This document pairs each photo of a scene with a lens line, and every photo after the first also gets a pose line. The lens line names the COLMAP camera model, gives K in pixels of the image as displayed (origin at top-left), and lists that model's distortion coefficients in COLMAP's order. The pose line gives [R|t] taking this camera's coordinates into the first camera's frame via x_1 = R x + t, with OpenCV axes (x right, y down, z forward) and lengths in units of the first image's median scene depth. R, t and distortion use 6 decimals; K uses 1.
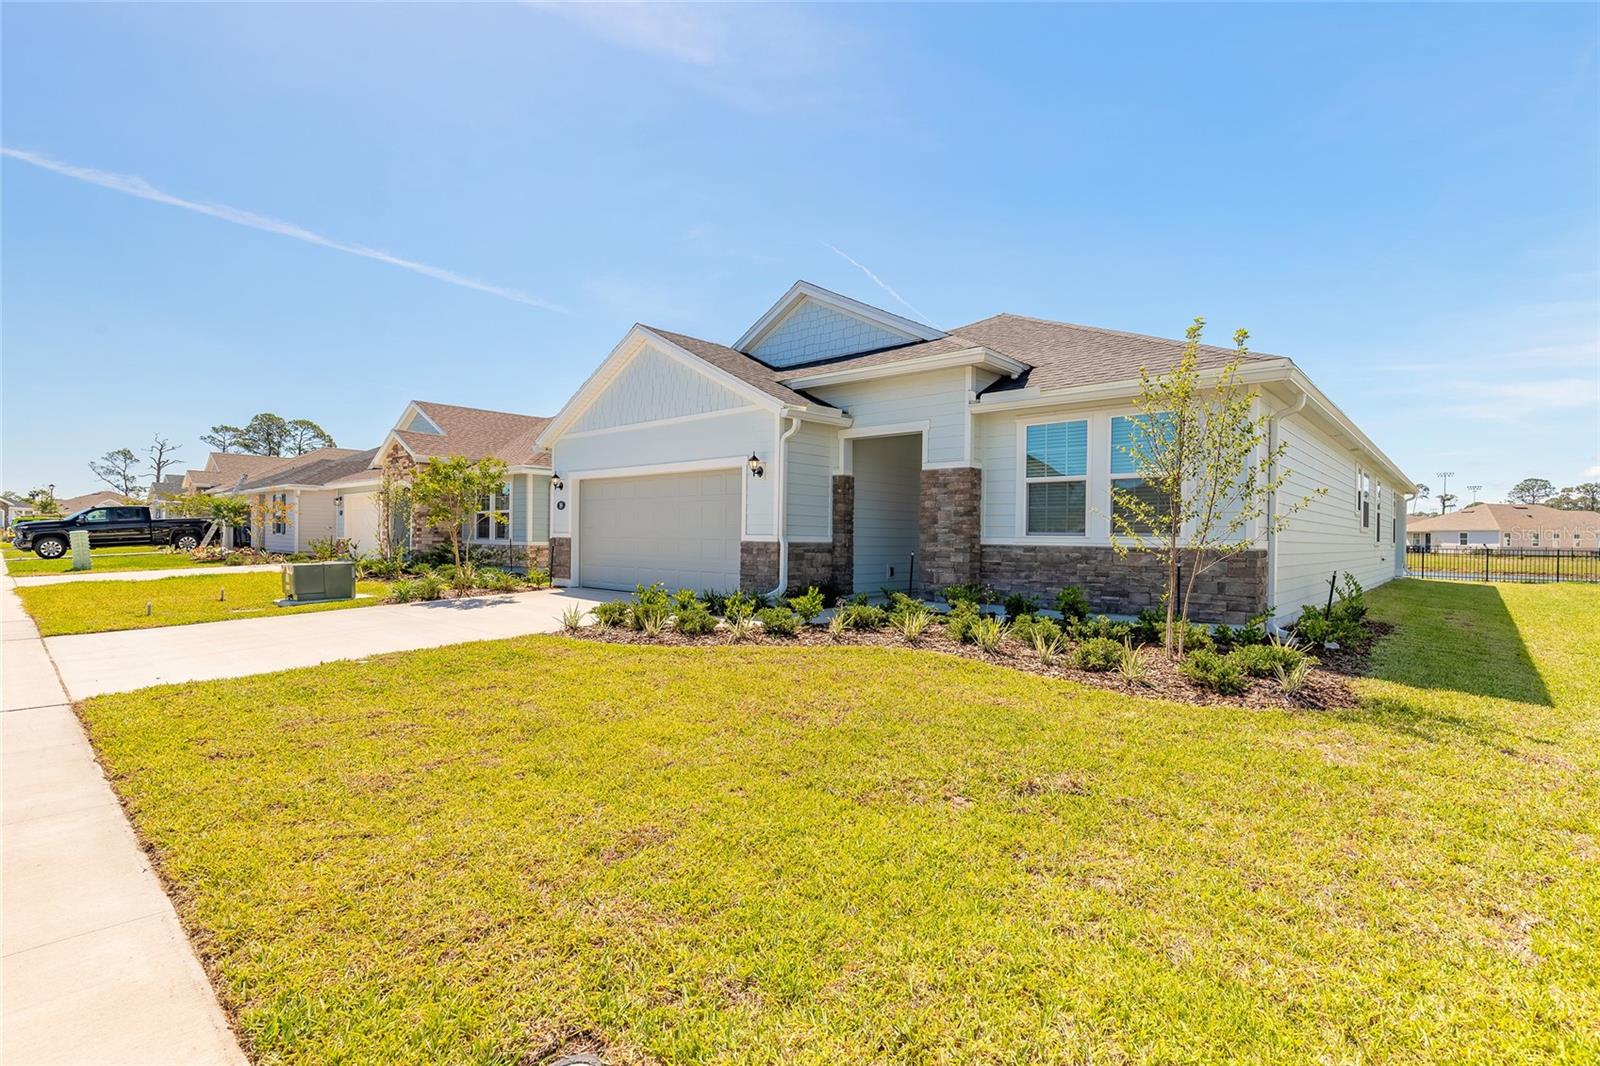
lens RADIAL K [[721.8, 0, 796.4], [0, 721.8, 530.9], [0, 0, 1]] dist [0.007720, -0.001134]
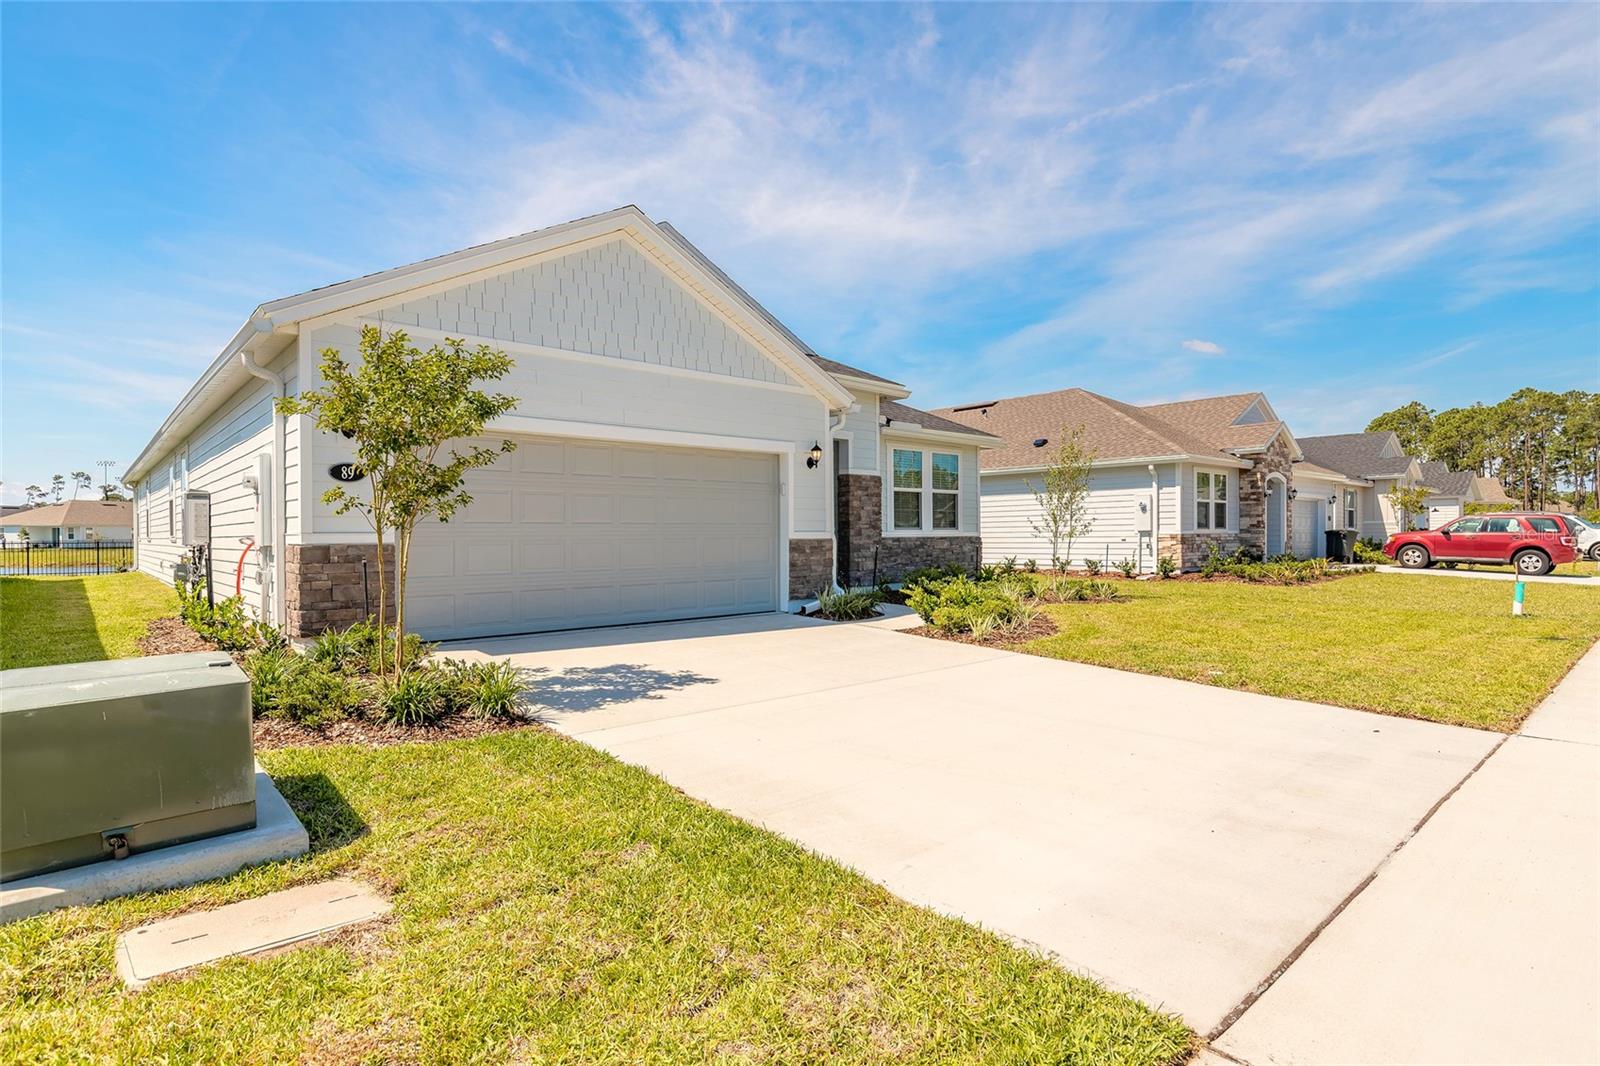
lens RADIAL K [[815.3, 0, 796.2], [0, 815.3, 534.8], [0, 0, 1]] dist [-0.001404, -0.000121]
pose [[0.113133, -0.012732, 0.993498, -1.191216], [0.000574, 0.999919, 0.012749, -0.003749], [-0.993580, -0.000872, 0.113131, 0.988471]]
